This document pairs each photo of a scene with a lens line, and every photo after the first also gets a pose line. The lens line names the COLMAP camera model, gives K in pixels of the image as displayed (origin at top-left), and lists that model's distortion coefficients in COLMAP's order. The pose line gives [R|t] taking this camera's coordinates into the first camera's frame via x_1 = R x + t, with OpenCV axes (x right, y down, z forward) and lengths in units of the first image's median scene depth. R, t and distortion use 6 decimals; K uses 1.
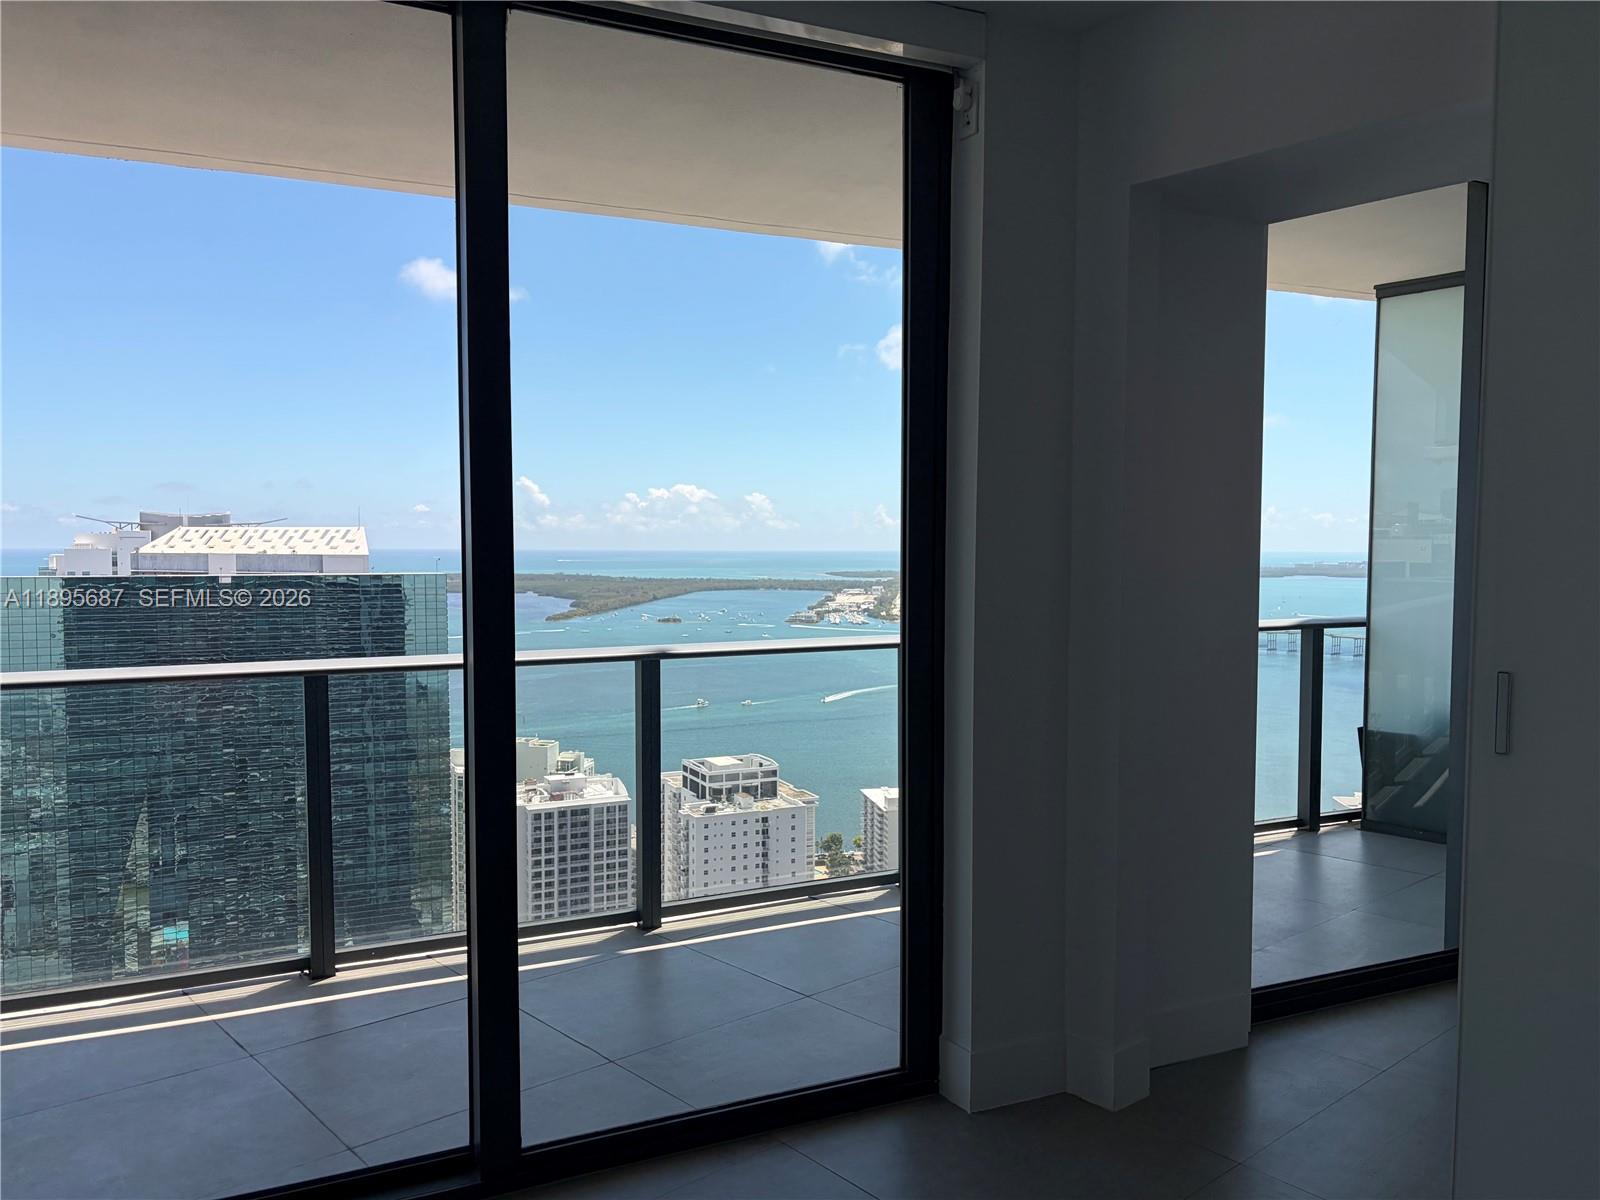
lens RADIAL K [[1184.3, 0, 795.9], [0, 1184.3, 602.7], [0, 0, 1]] dist [0.048403, -0.070857]
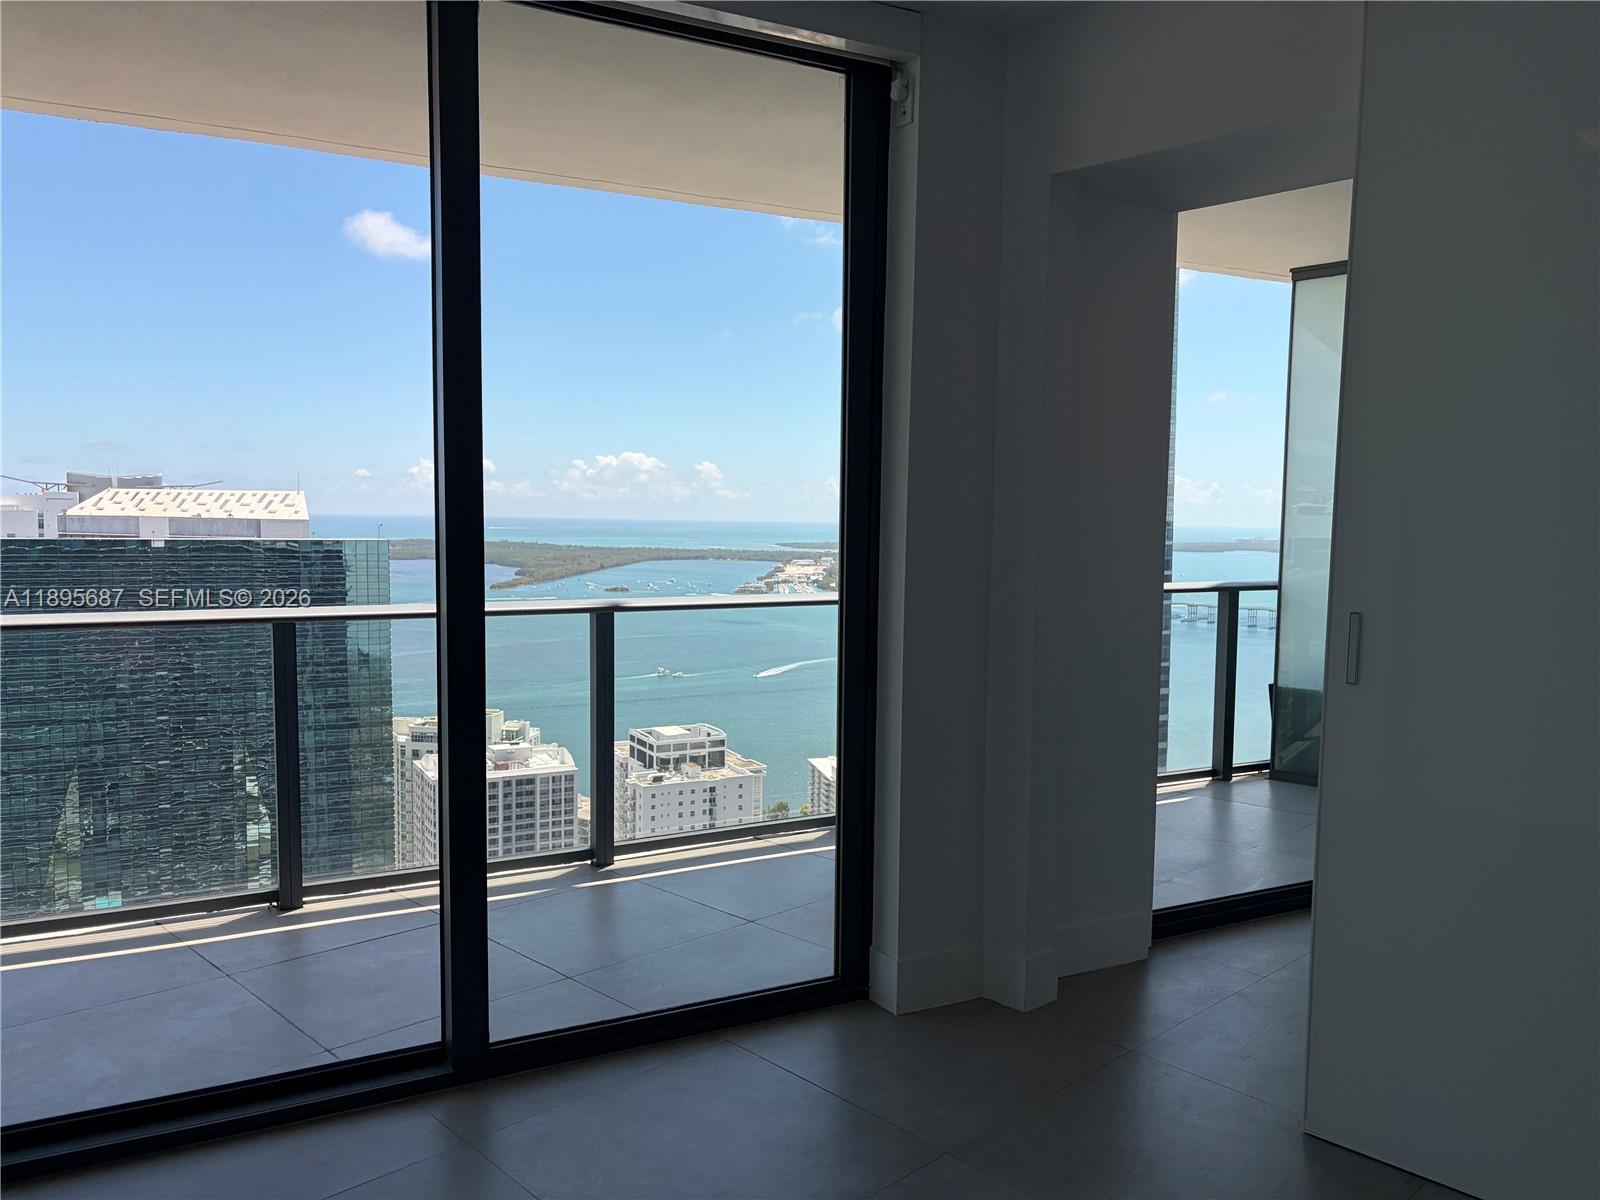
lens RADIAL K [[1184.3, 0, 807.5], [0, 1184.3, 608.0], [0, 0, 1]] dist [0.048403, -0.070857]
pose [[0.998568, 0.008250, 0.052851, 0.000863], [-0.009768, 0.999545, 0.028526, 0.009451], [-0.052591, -0.029001, 0.998195, -0.044673]]
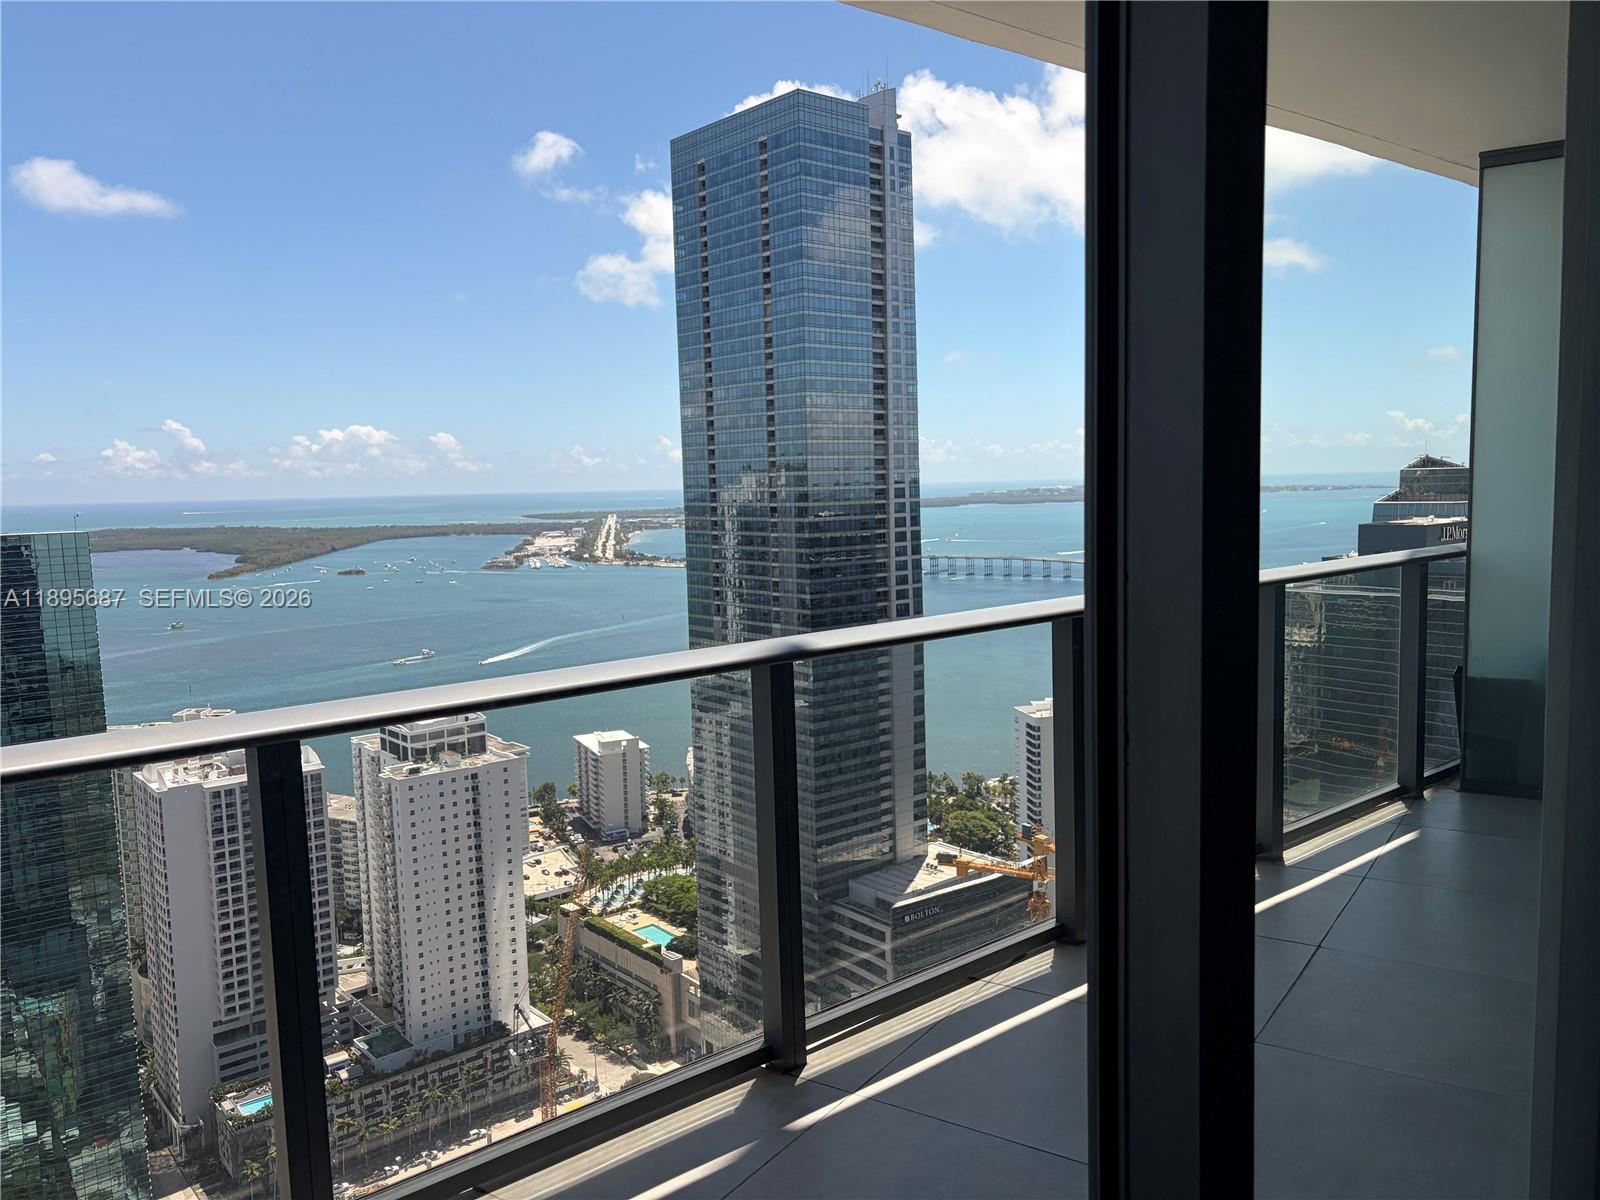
lens RADIAL K [[1184.3, 0, 786.5], [0, 1184.3, 600.2], [0, 0, 1]] dist [0.048403, -0.070857]
pose [[0.968404, -0.051505, 0.244012, -0.201059], [0.039491, 0.997766, 0.053880, -0.014266], [-0.246242, -0.042541, 0.968274, 0.278128]]
